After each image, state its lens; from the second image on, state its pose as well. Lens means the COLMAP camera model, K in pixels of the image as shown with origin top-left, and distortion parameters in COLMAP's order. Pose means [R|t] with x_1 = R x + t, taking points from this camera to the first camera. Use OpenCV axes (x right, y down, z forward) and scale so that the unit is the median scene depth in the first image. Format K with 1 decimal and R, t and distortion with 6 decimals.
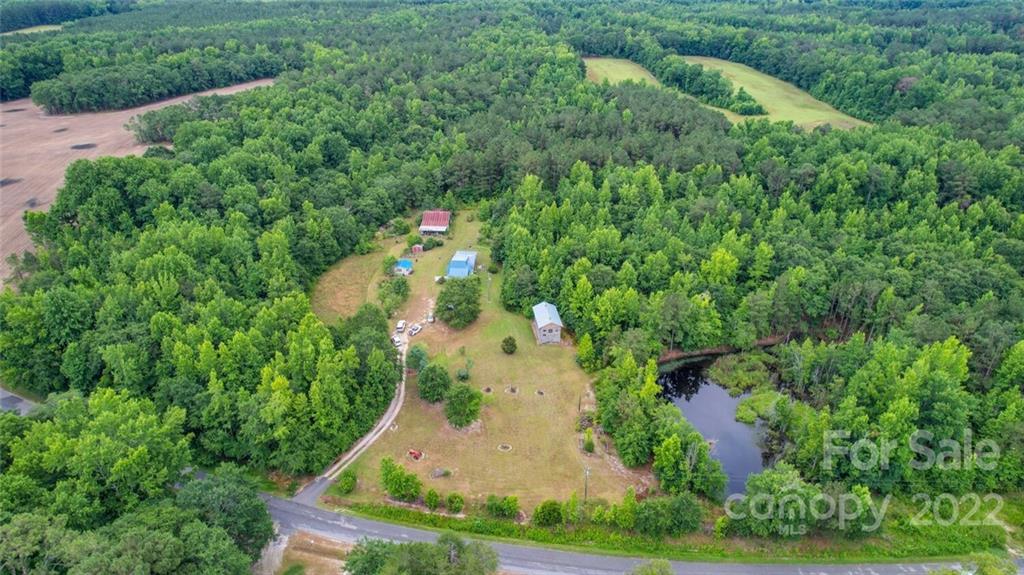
lens RADIAL K [[657.4, 0, 513.3], [0, 657.4, 289.5], [0, 0, 1]] dist [-0.076468, 0.070952]
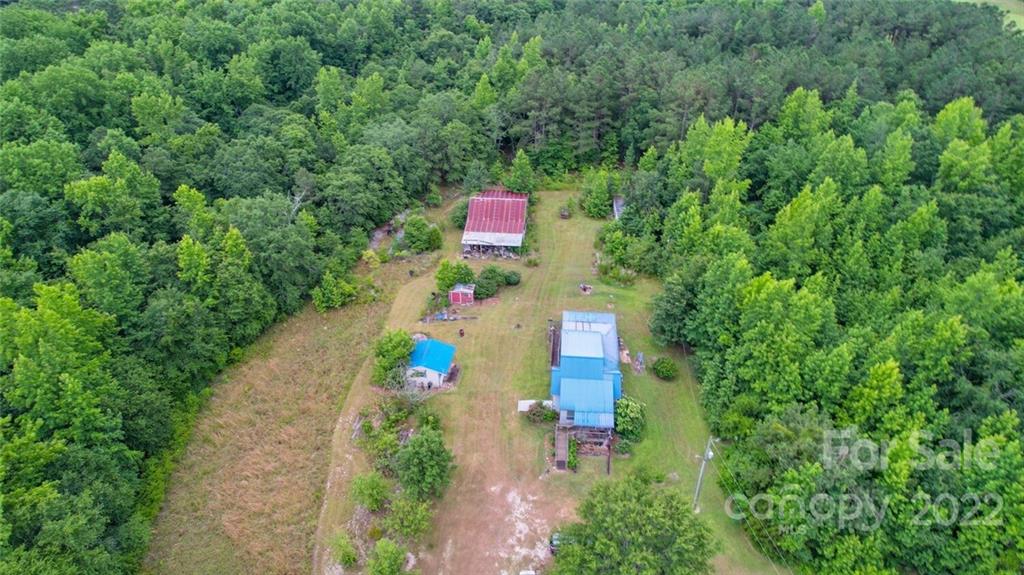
lens RADIAL K [[657.4, 0, 512.3], [0, 657.4, 295.7], [0, 0, 1]] dist [-0.076468, 0.070952]
pose [[0.999670, 0.006012, -0.024964, -0.107933], [-0.003805, 0.996153, 0.087545, -0.103563], [0.025394, -0.087421, 0.995848, 0.610967]]
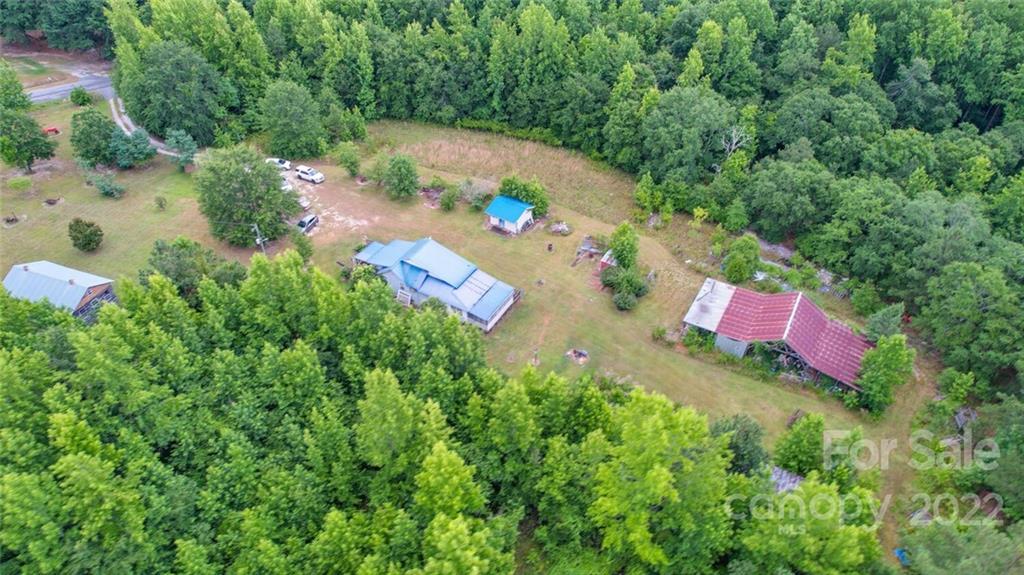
lens RADIAL K [[657.4, 0, 512.6], [0, 657.4, 295.9], [0, 0, 1]] dist [-0.076468, 0.070952]
pose [[-0.446550, 0.573447, -0.686841, 0.174813], [-0.451836, 0.518041, 0.726276, -0.329217], [0.772294, 0.634658, 0.027773, 1.002145]]
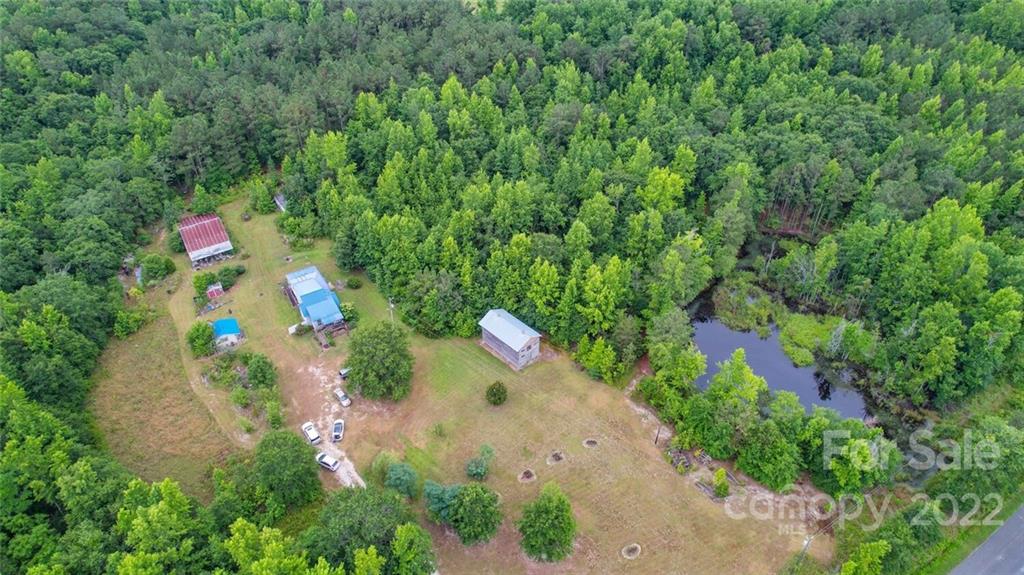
lens RADIAL K [[657.4, 0, 515.2], [0, 657.4, 292.5], [0, 0, 1]] dist [-0.076468, 0.070952]
pose [[0.808971, -0.374588, 0.453045, -0.205763], [0.290531, 0.924750, 0.245825, -0.138974], [-0.511036, -0.067242, 0.856925, 0.313630]]
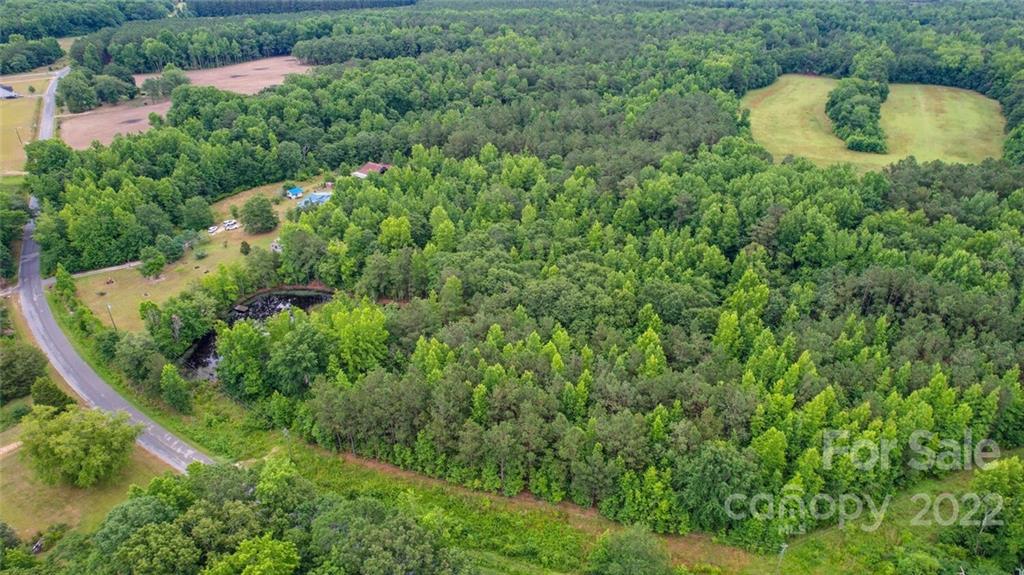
lens RADIAL K [[657.4, 0, 514.3], [0, 657.4, 286.4], [0, 0, 1]] dist [-0.076468, 0.070952]
pose [[0.818751, 0.273566, -0.504786, 0.881930], [-0.275312, 0.958583, 0.072948, -0.068462], [0.503835, 0.079248, 0.860157, 0.111687]]
